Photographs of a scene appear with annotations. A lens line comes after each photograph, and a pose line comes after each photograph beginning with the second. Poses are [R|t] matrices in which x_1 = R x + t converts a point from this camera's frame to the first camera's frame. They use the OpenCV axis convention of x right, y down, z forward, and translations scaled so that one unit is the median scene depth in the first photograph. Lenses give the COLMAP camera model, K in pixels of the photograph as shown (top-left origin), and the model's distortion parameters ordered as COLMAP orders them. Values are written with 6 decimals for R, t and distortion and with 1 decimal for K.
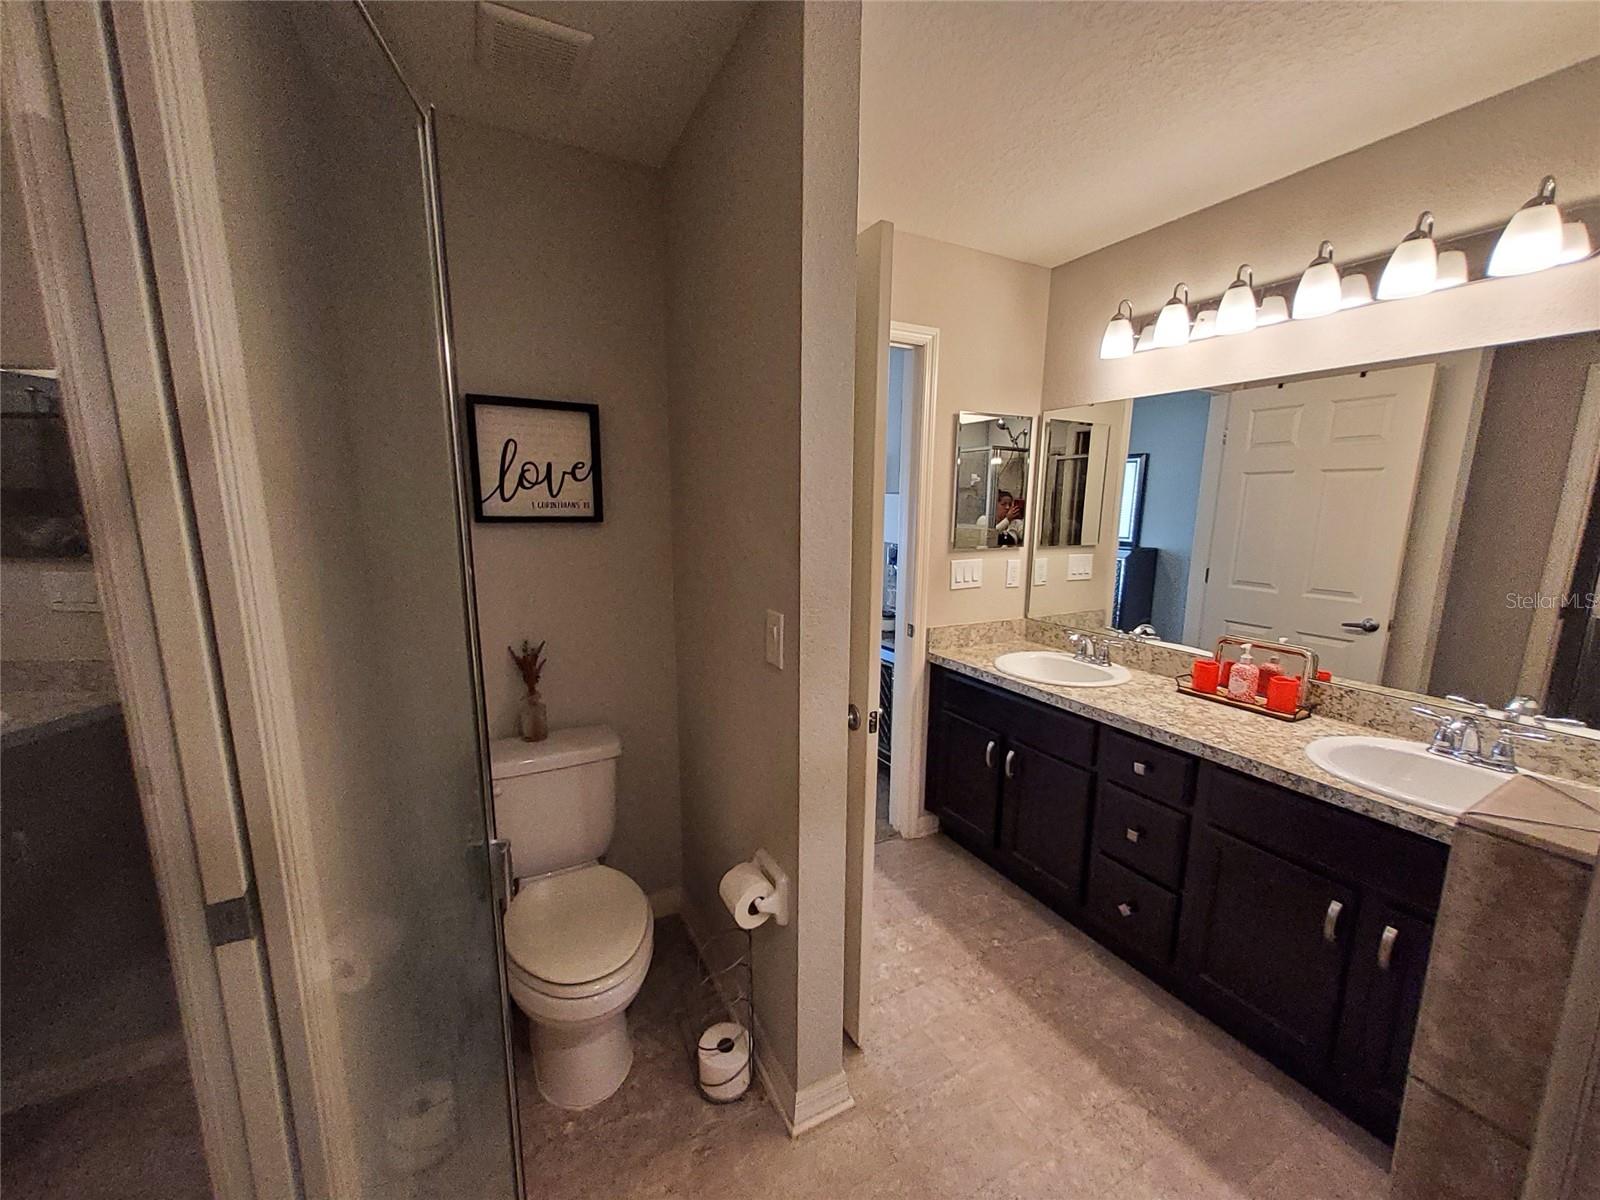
lens RADIAL K [[628.8, 0, 802.4], [0, 628.8, 611.4], [0, 0, 1]] dist [0.011363, -0.002475]
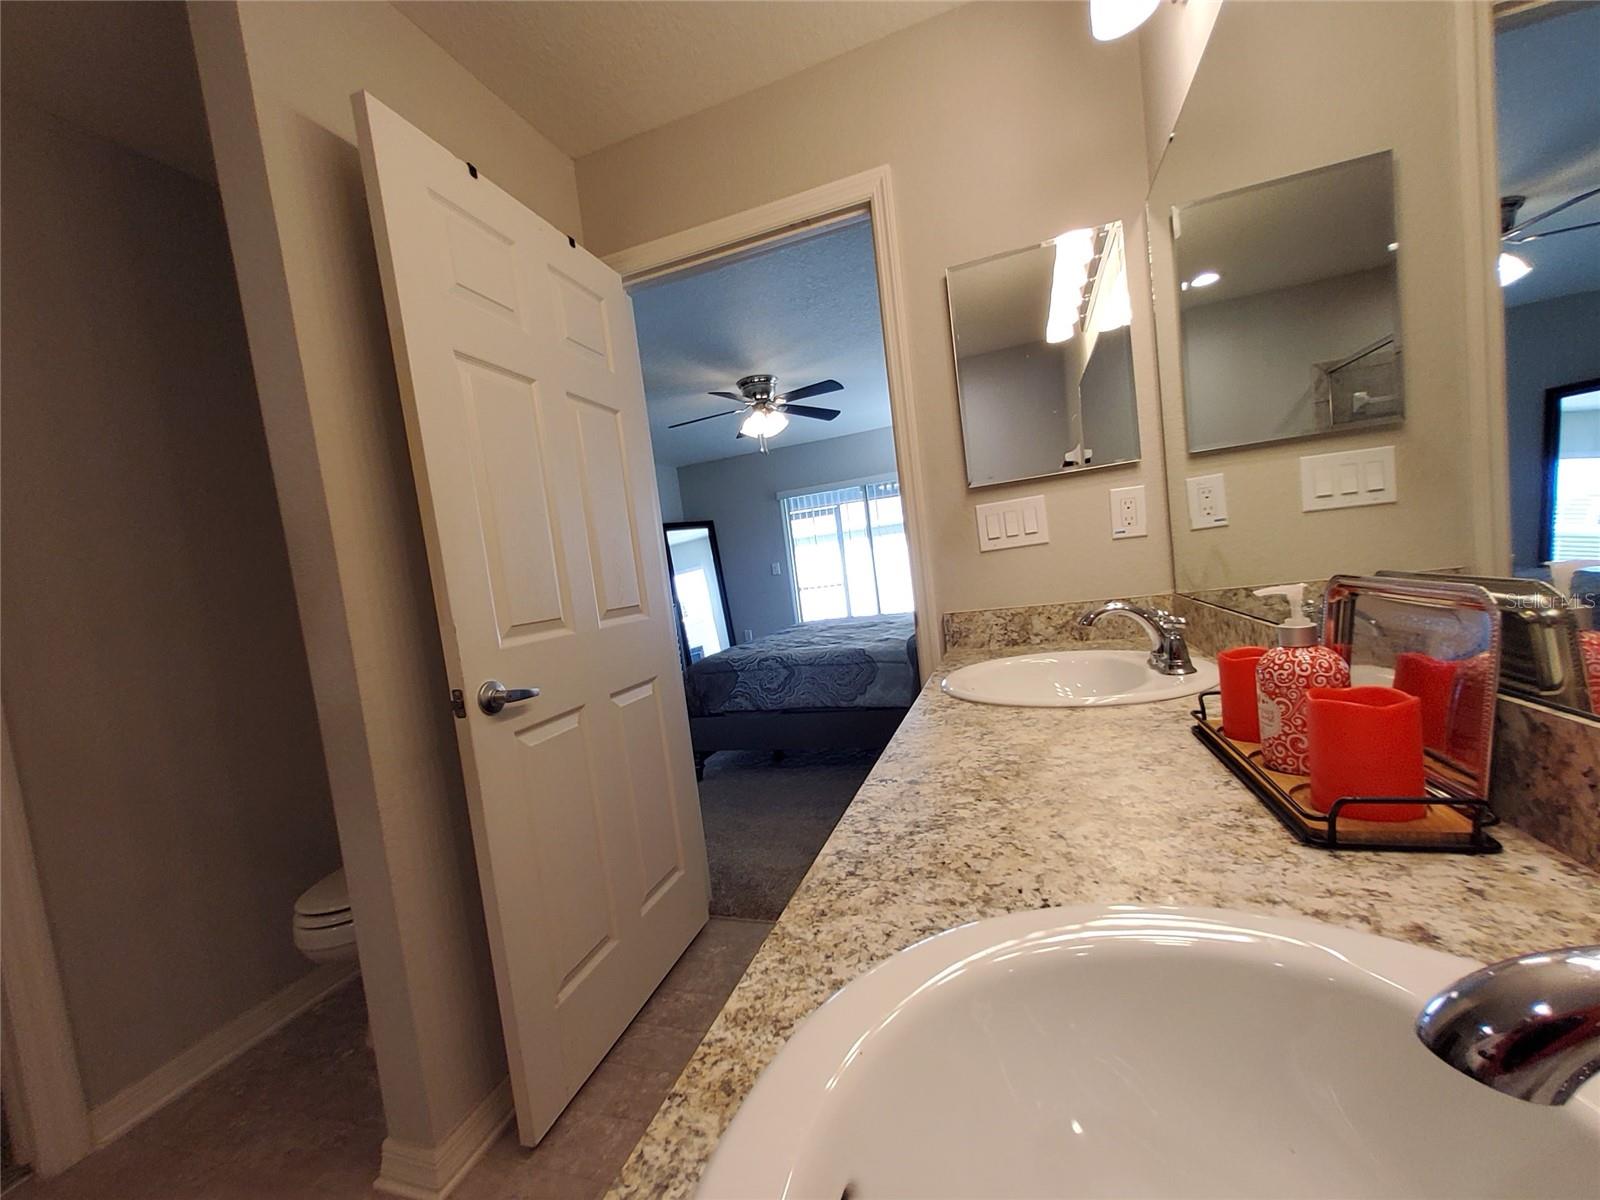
lens RADIAL K [[628.8, 0, 799.4], [0, 628.8, 609.4], [0, 0, 1]] dist [0.011363, -0.002475]
pose [[0.682034, -0.045902, -0.729878, 0.838957], [-0.001278, 0.997952, -0.063956, 0.093031], [0.731319, 0.044553, 0.680579, 0.659788]]
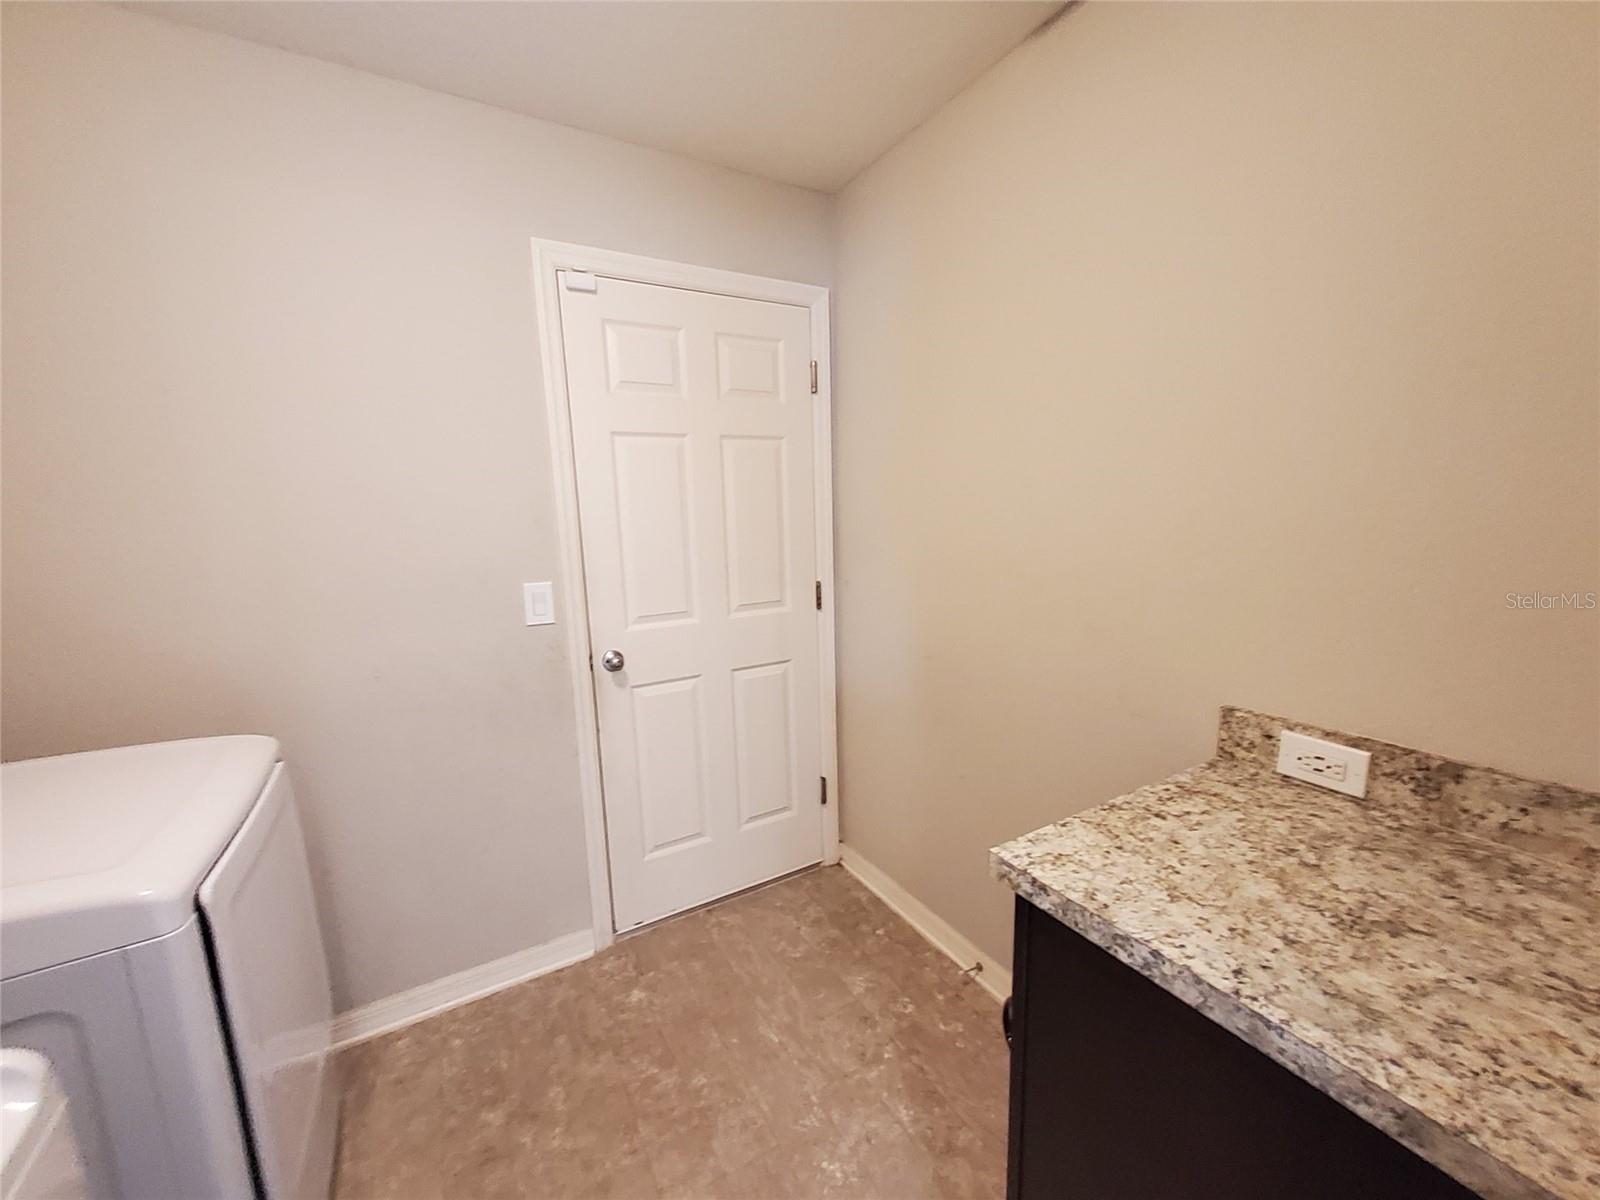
lens RADIAL K [[628.8, 0, 804.2], [0, 628.8, 610.0], [0, 0, 1]] dist [0.011363, -0.002475]
pose [[-0.998844, 0.024218, -0.041524, 1.152113], [0.009006, 0.942800, 0.333238, -0.168606], [0.047219, 0.332479, -0.941928, 1.409526]]
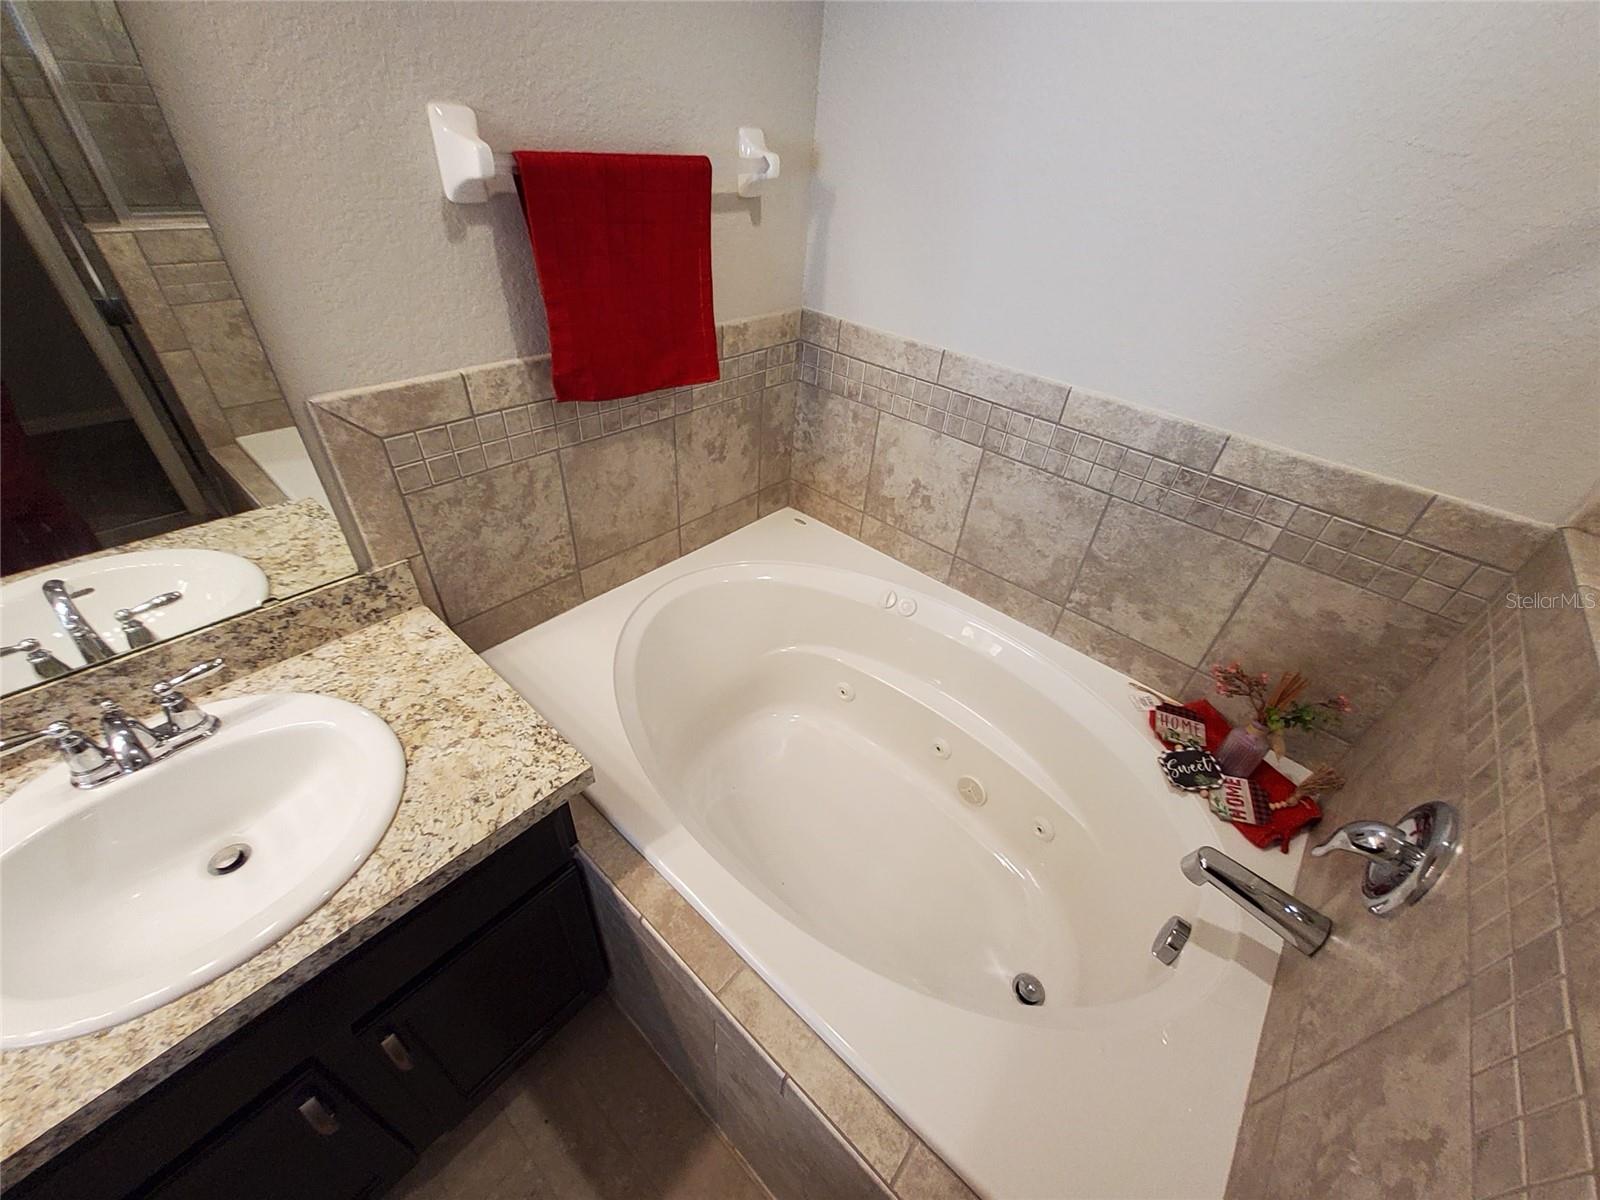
lens RADIAL K [[628.8, 0, 804.2], [0, 628.8, 610.7], [0, 0, 1]] dist [0.011363, -0.002475]
pose [[-0.359292, -0.604789, 0.710731, 0.432012], [0.077907, 0.739490, 0.668645, -0.171608], [-0.929968, 0.295610, -0.218575, 0.457693]]
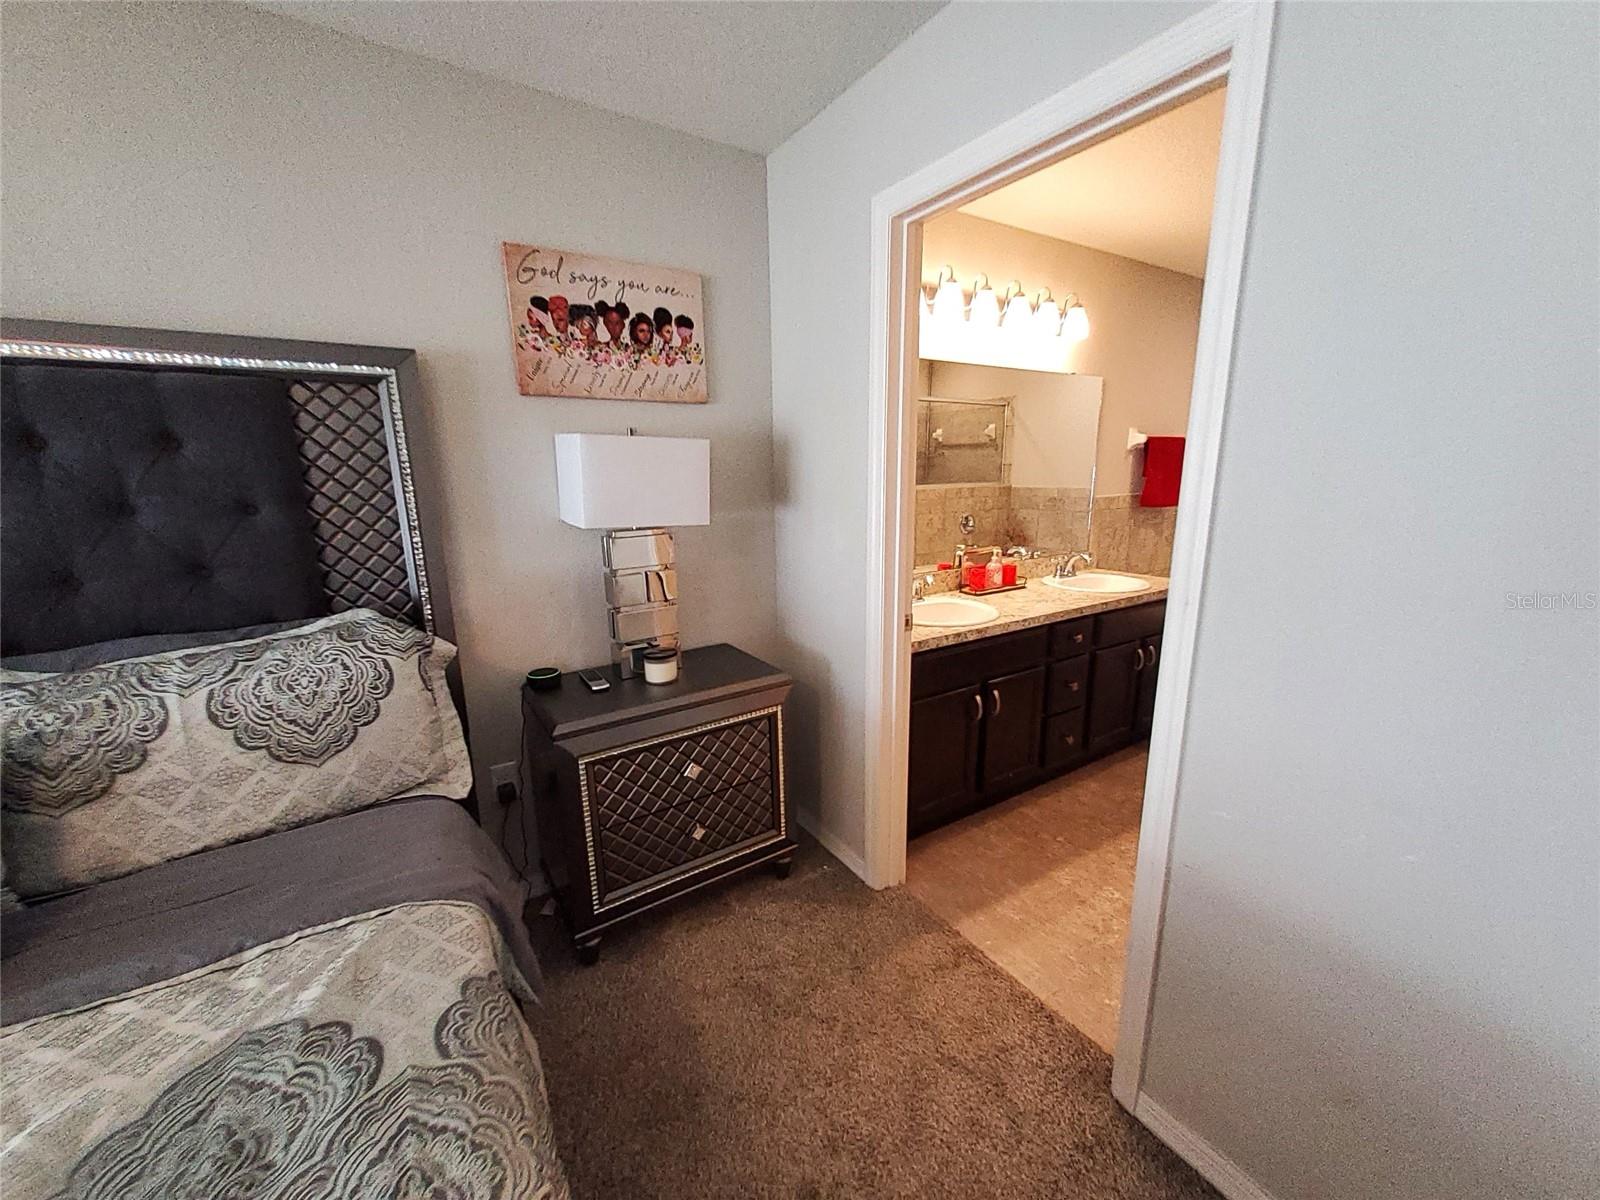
lens RADIAL K [[628.8, 0, 802.7], [0, 628.8, 613.5], [0, 0, 1]] dist [0.011363, -0.002475]
pose [[-0.087927, -0.231980, 0.968738, -0.782067], [0.182141, 0.952365, 0.244592, -0.269795], [-0.979333, 0.197953, -0.041486, 1.675569]]
